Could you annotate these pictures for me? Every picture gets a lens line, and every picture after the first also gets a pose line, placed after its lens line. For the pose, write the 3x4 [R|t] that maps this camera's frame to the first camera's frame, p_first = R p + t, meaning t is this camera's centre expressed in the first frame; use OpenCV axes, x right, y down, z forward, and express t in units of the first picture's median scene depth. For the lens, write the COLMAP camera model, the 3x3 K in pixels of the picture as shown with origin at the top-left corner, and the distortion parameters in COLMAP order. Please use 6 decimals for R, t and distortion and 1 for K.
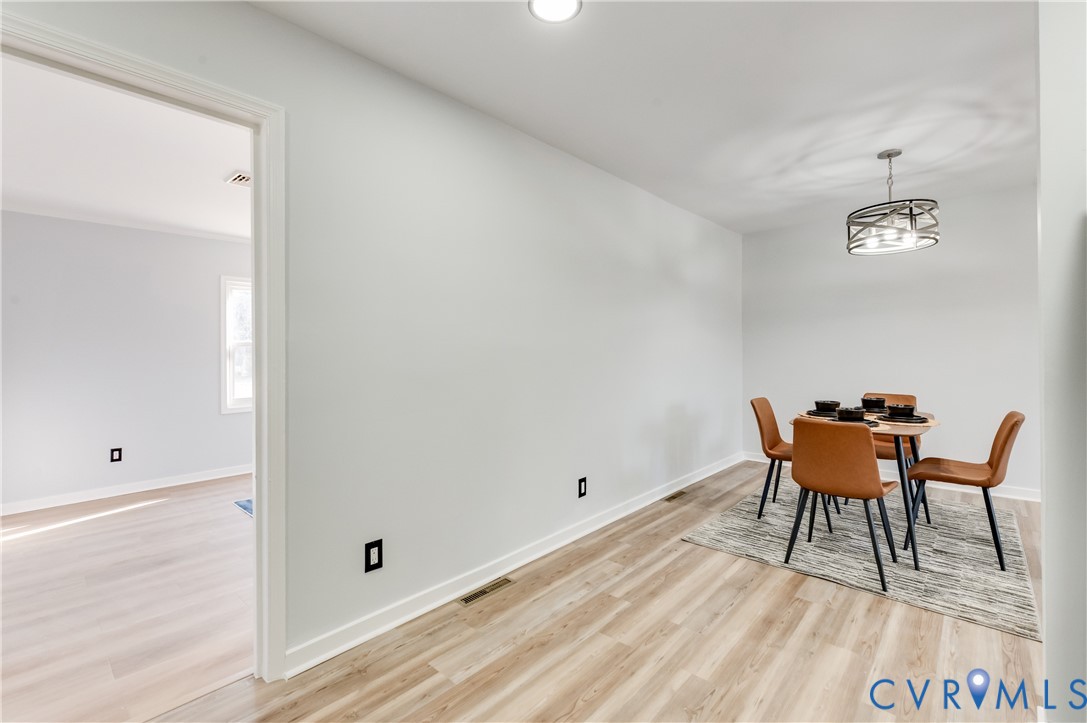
lens RADIAL K [[474.2, 0, 558.3], [0, 474.2, 352.6], [0, 0, 1]] dist [-0.000108, -0.000020]
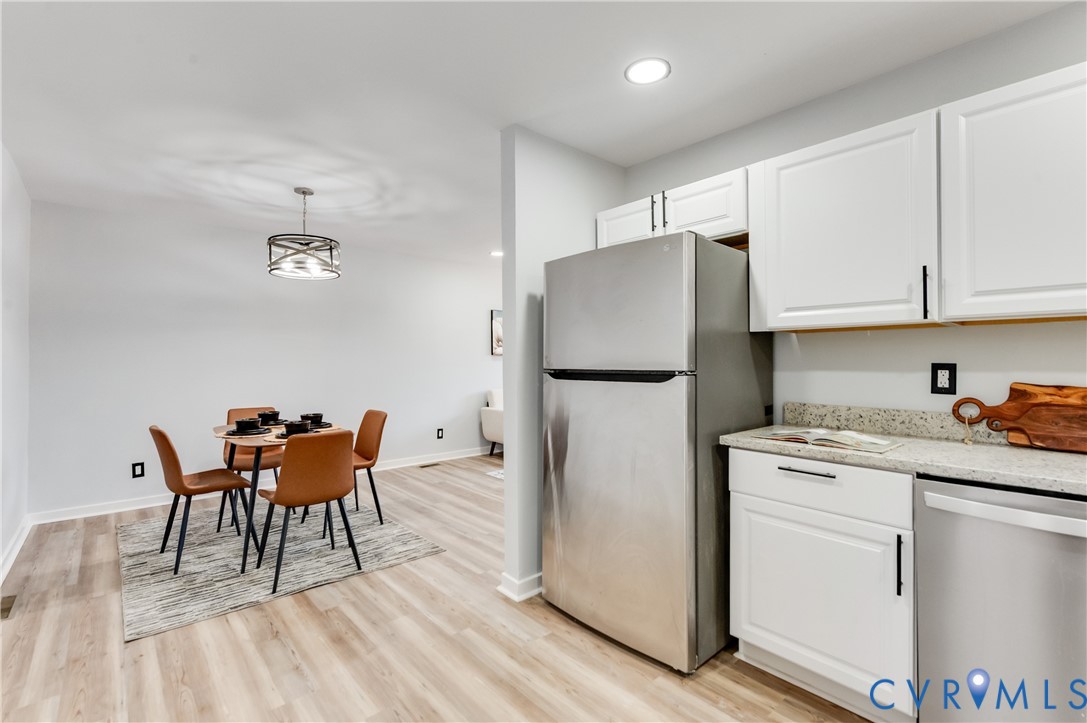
lens RADIAL K [[489.5, 0, 517.5], [0, 489.5, 358.6], [0, 0, 1]] dist [0.009308, -0.000794]
pose [[0.157742, 0.011571, 0.987413, -0.441074], [0.006988, 0.999893, -0.012833, -0.005656], [-0.987456, 0.008925, 0.157644, 0.389933]]
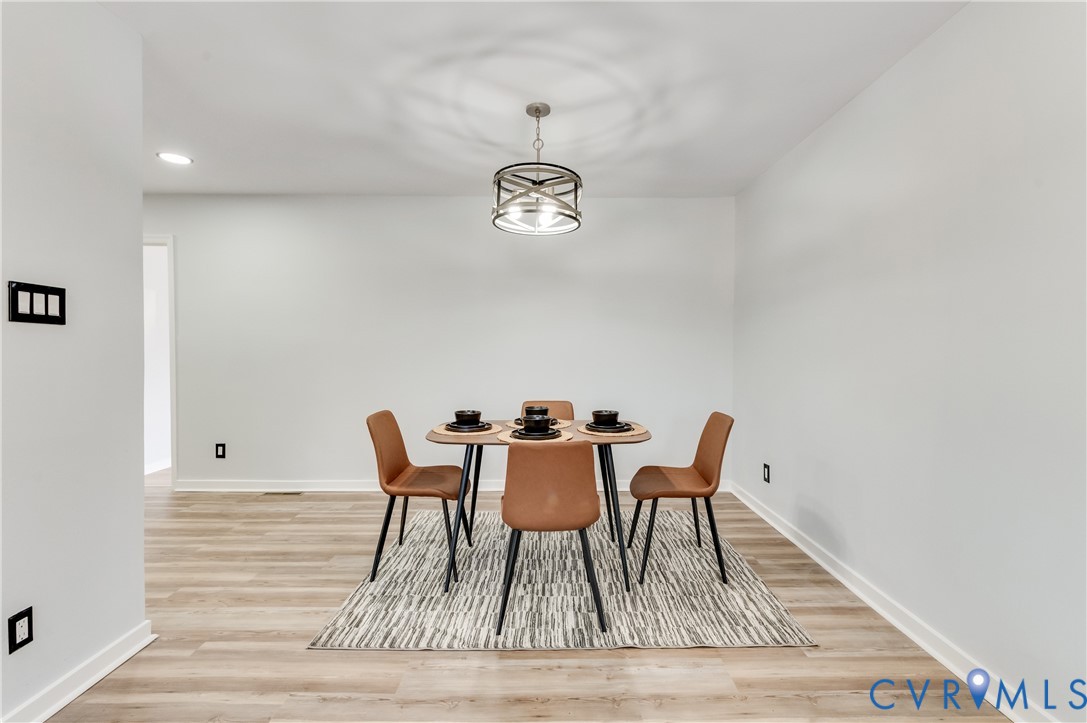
lens RADIAL K [[489.5, 0, 556.8], [0, 489.5, 358.1], [0, 0, 1]] dist [0.009308, -0.000794]
pose [[0.670316, 0.028784, -0.741518, 1.646293], [-0.012887, 0.999548, 0.027150, -0.019102], [0.741964, -0.008643, 0.670384, 0.551500]]
